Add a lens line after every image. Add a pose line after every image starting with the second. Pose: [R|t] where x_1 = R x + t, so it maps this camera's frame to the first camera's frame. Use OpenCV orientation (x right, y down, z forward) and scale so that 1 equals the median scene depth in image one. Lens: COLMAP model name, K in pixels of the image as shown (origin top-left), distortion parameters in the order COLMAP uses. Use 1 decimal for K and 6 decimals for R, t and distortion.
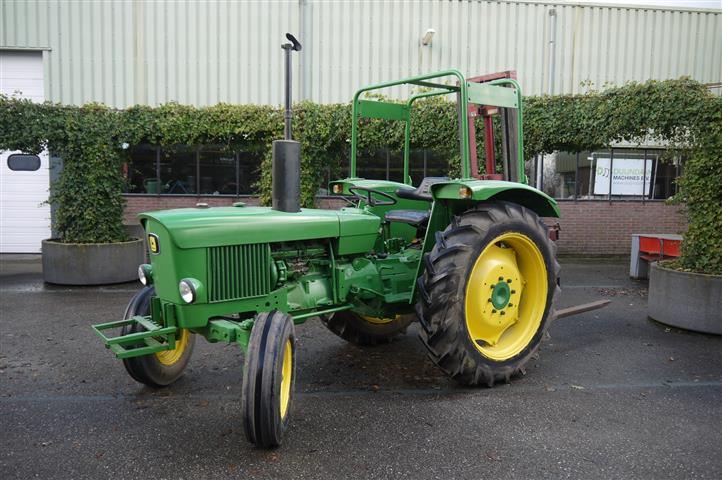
lens RADIAL K [[596.7, 0, 361.1], [0, 596.7, 239.9], [0, 0, 1]] dist [-0.030220, -0.001582]
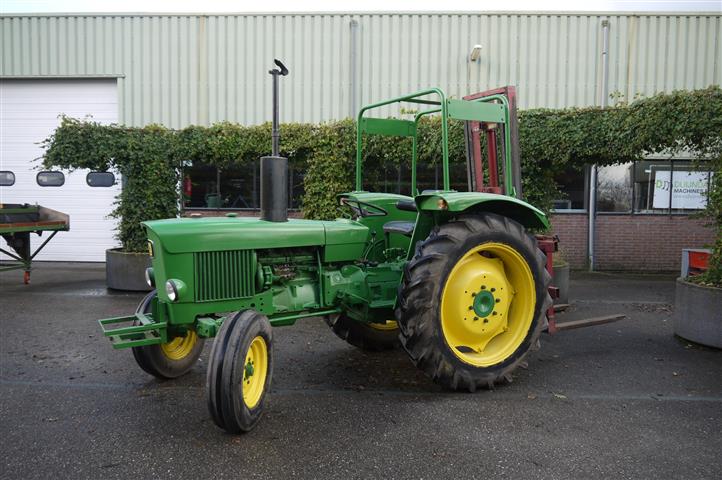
lens RADIAL K [[596.7, 0, 360.8], [0, 596.7, 240.8], [0, 0, 1]] dist [-0.030220, -0.001582]
pose [[0.990040, 0.006865, -0.140620, 0.162099], [-0.010289, 0.999668, -0.023643, 0.010687], [0.140411, 0.024854, 0.989781, -0.052096]]
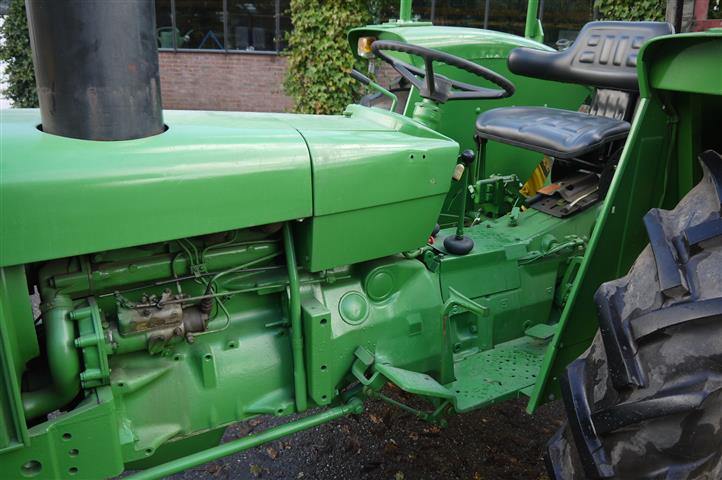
lens RADIAL K [[596.7, 0, 357.3], [0, 596.7, 241.4], [0, 0, 1]] dist [-0.030220, -0.001582]
pose [[0.988001, 0.066186, -0.139549, 0.025397], [-0.032199, 0.971941, 0.233011, -0.057230], [0.151055, -0.225722, 0.962409, 0.647861]]
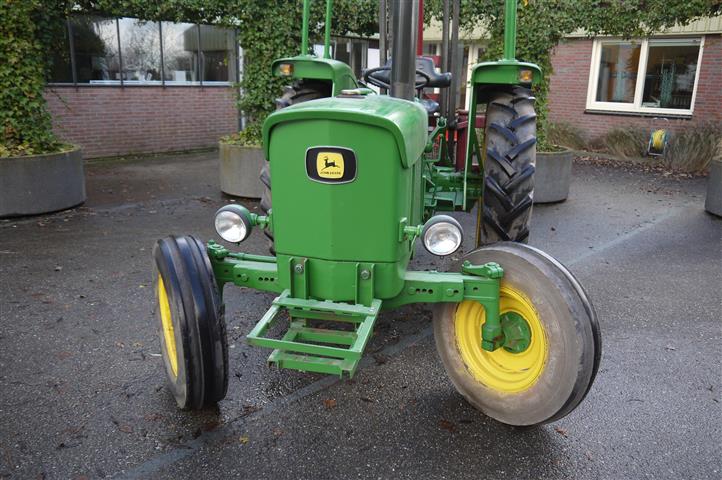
lens RADIAL K [[596.7, 0, 361.0], [0, 596.7, 241.2], [0, 0, 1]] dist [-0.030220, -0.001582]
pose [[0.757637, -0.167587, 0.630794, -0.540842], [0.047593, 0.978085, 0.202692, -0.027067], [-0.650939, -0.123545, 0.749010, 0.427263]]
